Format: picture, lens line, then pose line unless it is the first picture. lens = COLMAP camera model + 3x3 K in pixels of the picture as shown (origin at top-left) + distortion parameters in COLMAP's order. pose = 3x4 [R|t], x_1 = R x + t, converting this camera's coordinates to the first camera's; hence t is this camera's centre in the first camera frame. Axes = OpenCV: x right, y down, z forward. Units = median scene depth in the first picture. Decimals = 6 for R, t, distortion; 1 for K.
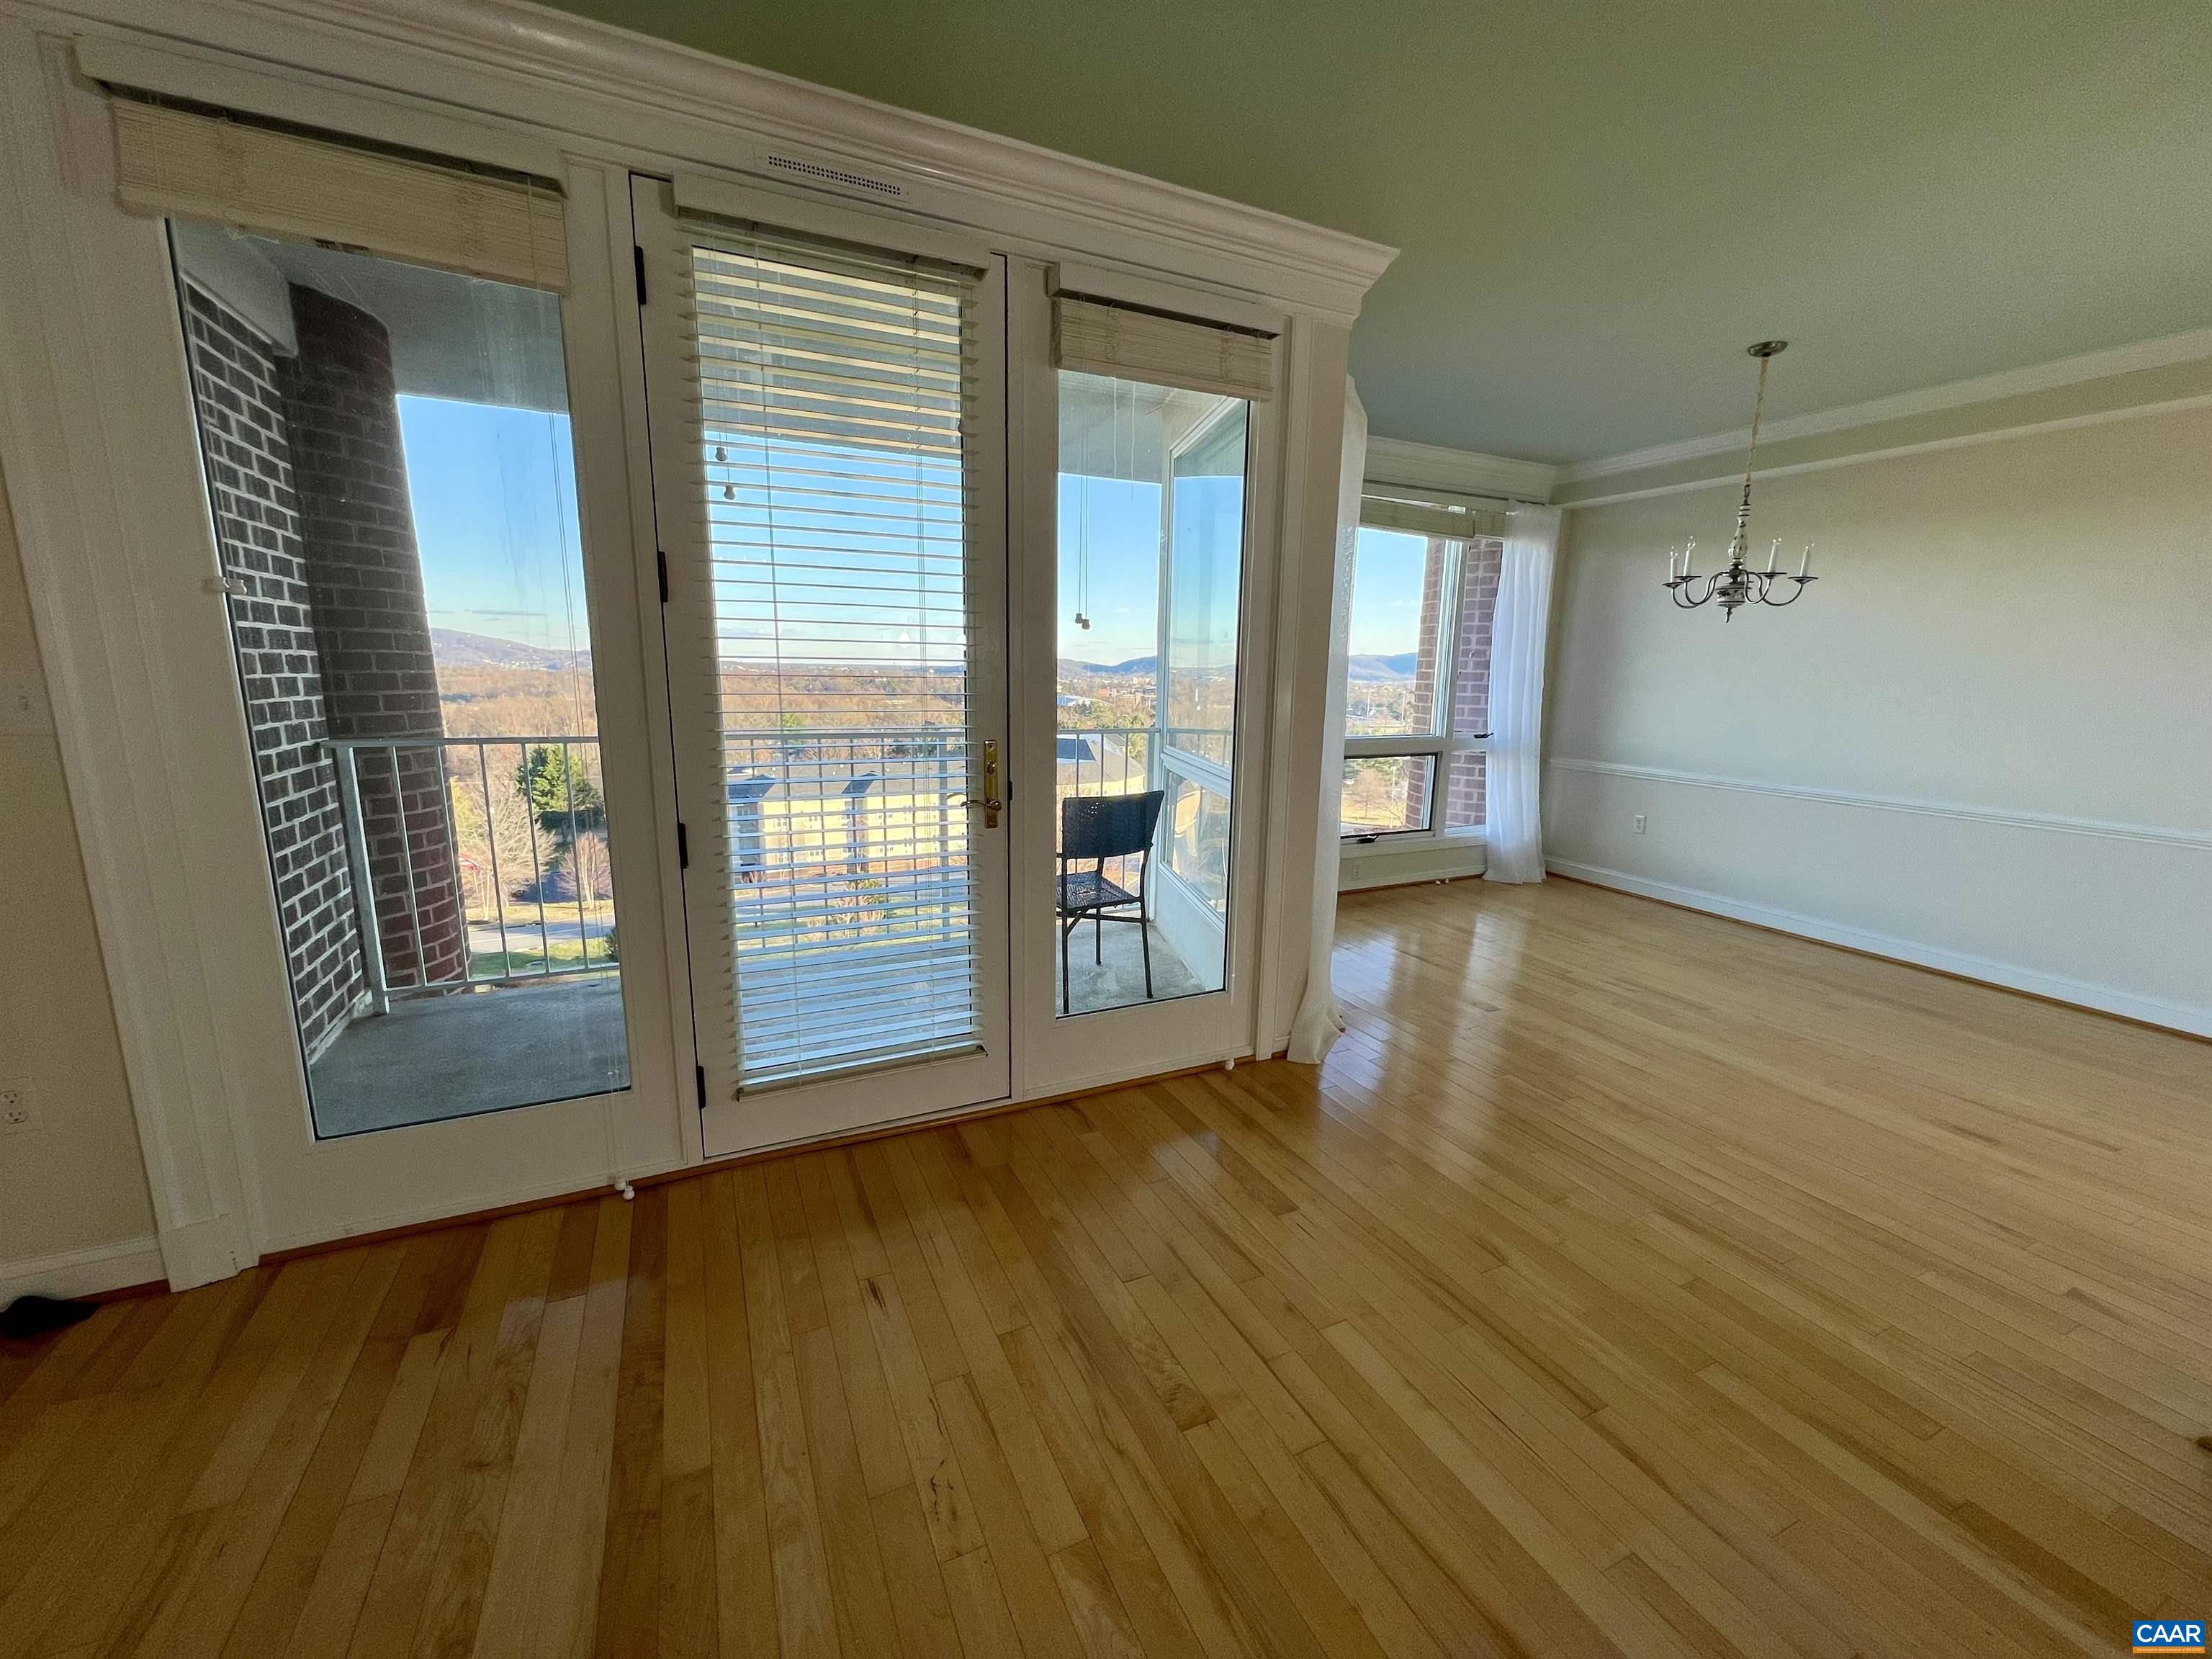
lens RADIAL K [[883.5, 0, 1113.3], [0, 883.5, 833.2], [0, 0, 1]] dist [-0.001624, -0.000496]
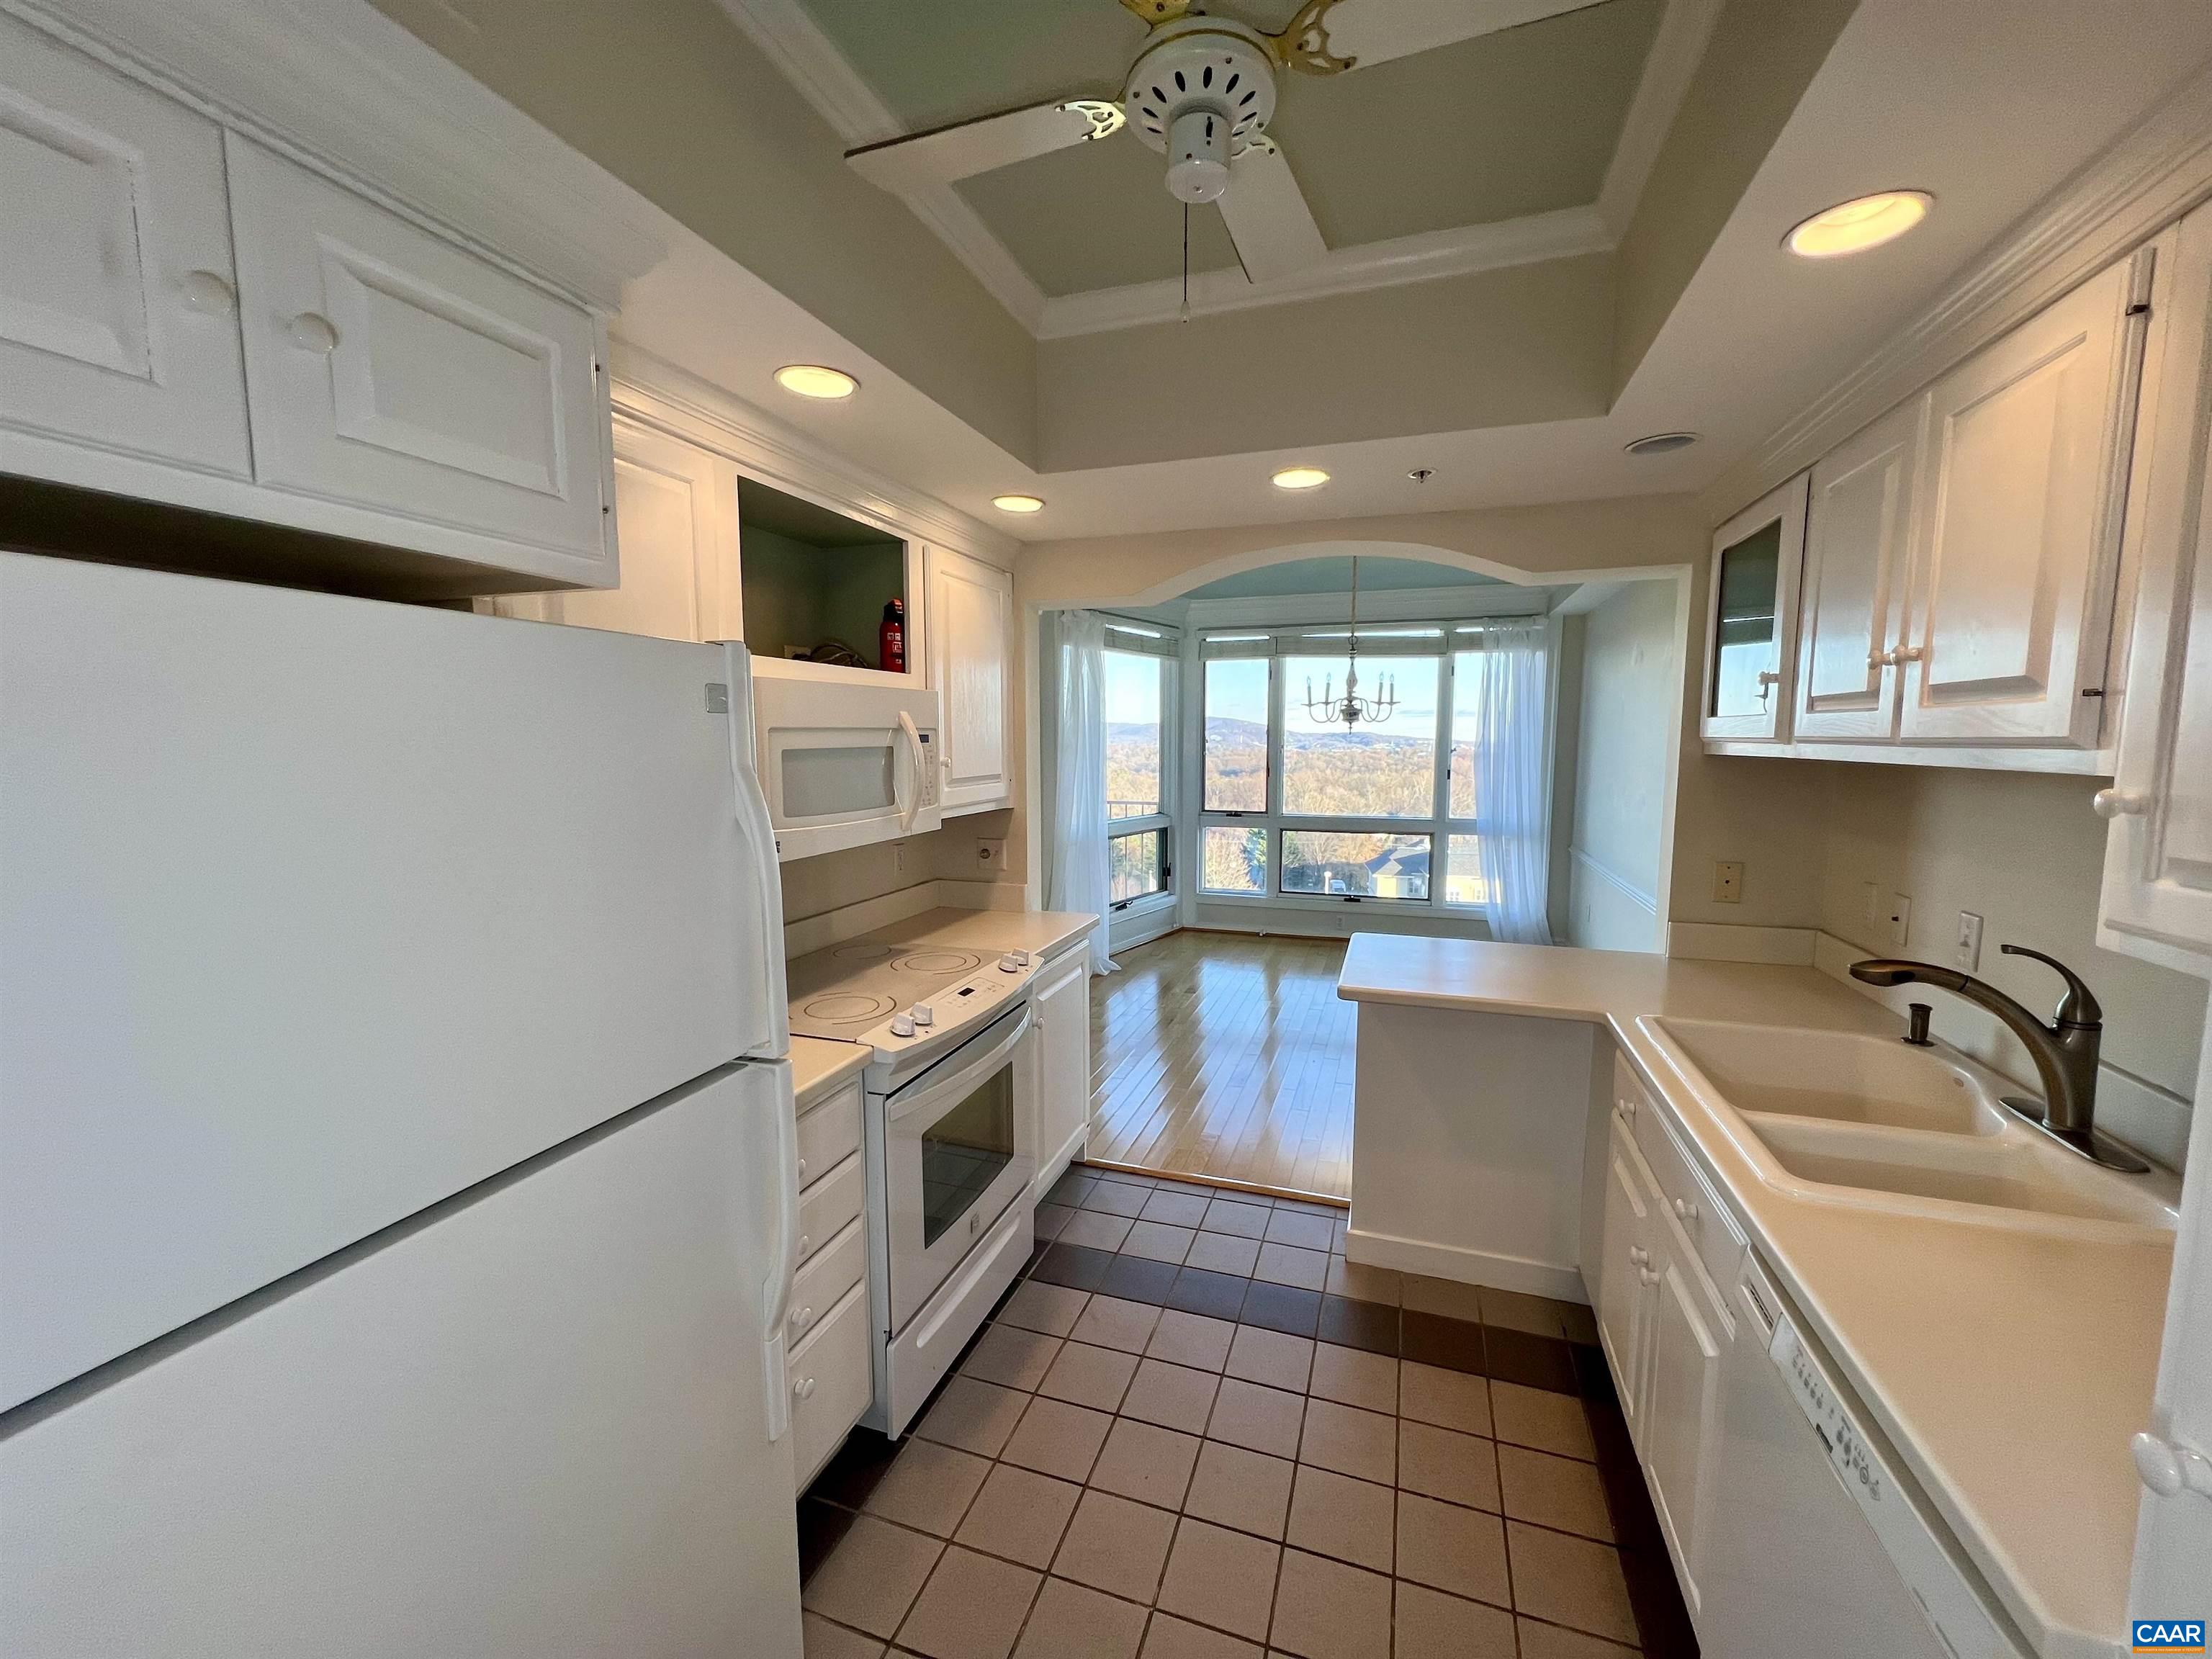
lens RADIAL K [[883.5, 0, 1113.3], [0, 883.5, 833.2], [0, 0, 1]] dist [-0.001624, -0.000496]
pose [[0.718035, 0.057123, -0.693659, 1.574763], [-0.117200, 0.992318, -0.039601, 0.006411], [0.686069, 0.109732, 0.719214, -0.229153]]
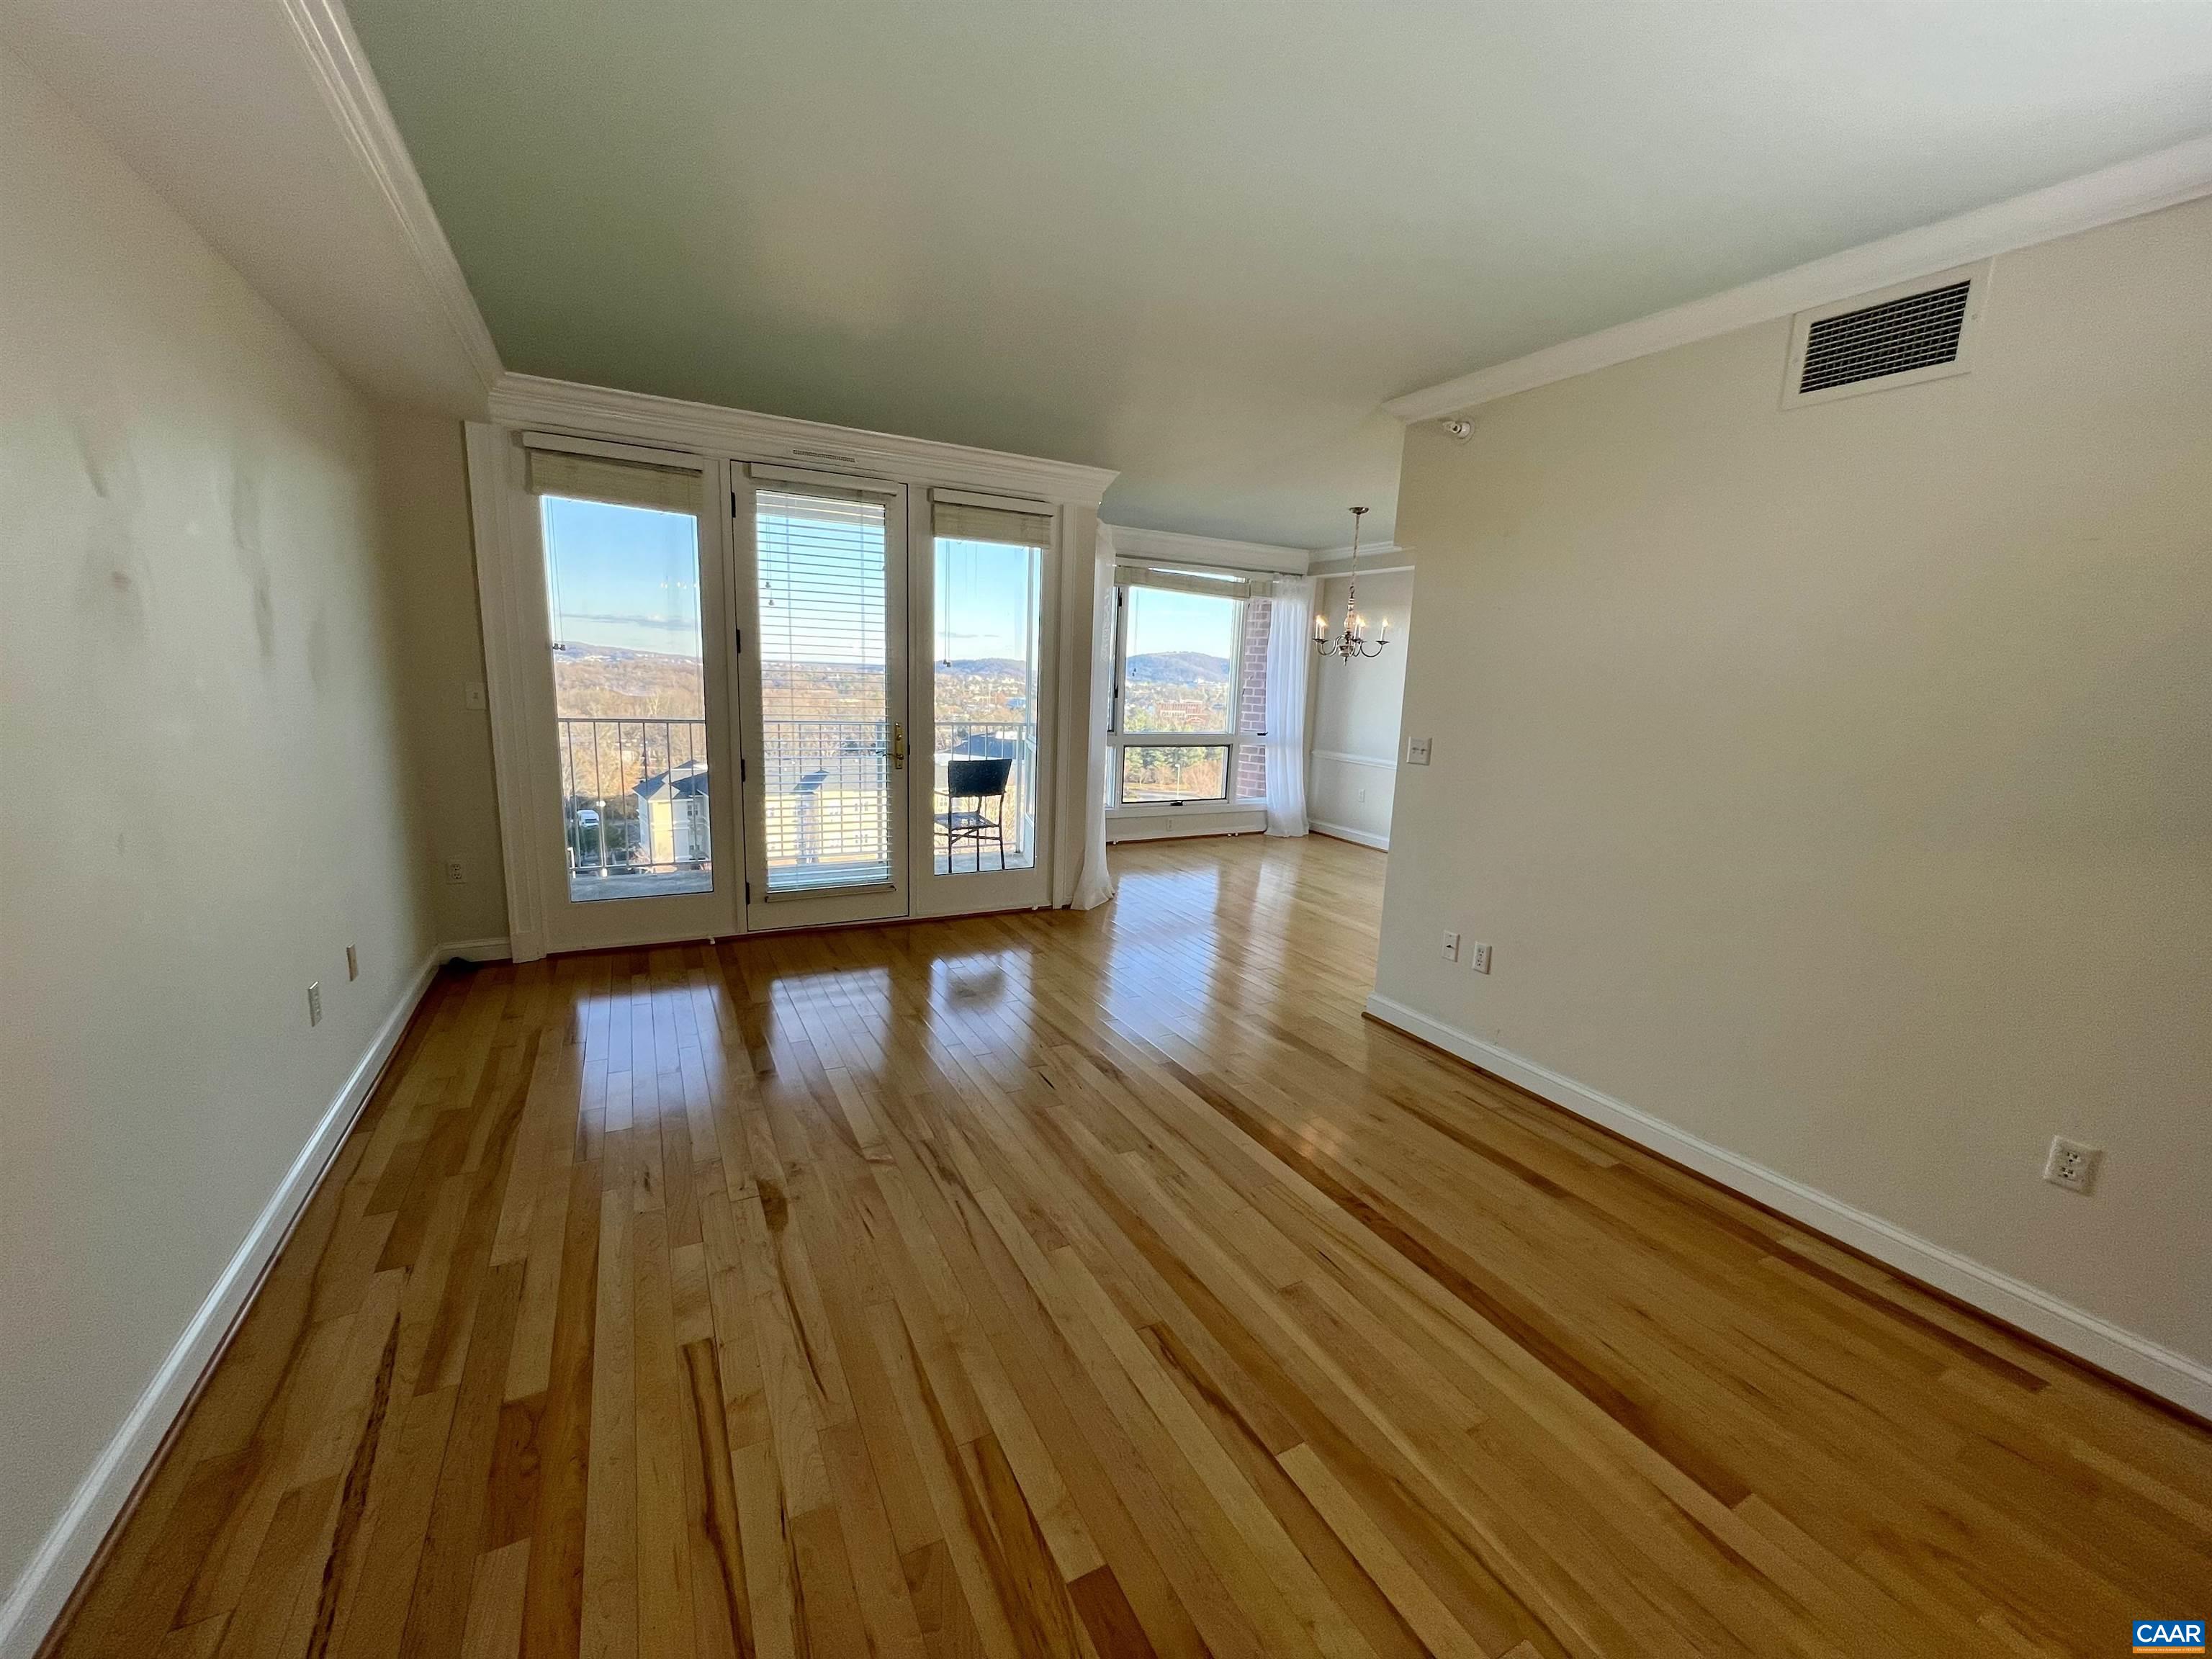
lens RADIAL K [[883.5, 0, 1113.3], [0, 883.5, 833.2], [0, 0, 1]] dist [-0.001624, -0.000496]
pose [[0.998648, 0.012921, 0.050358, 0.191051], [-0.012756, 0.999912, -0.003594, 0.109694], [-0.050400, 0.002947, 0.998725, -0.773342]]
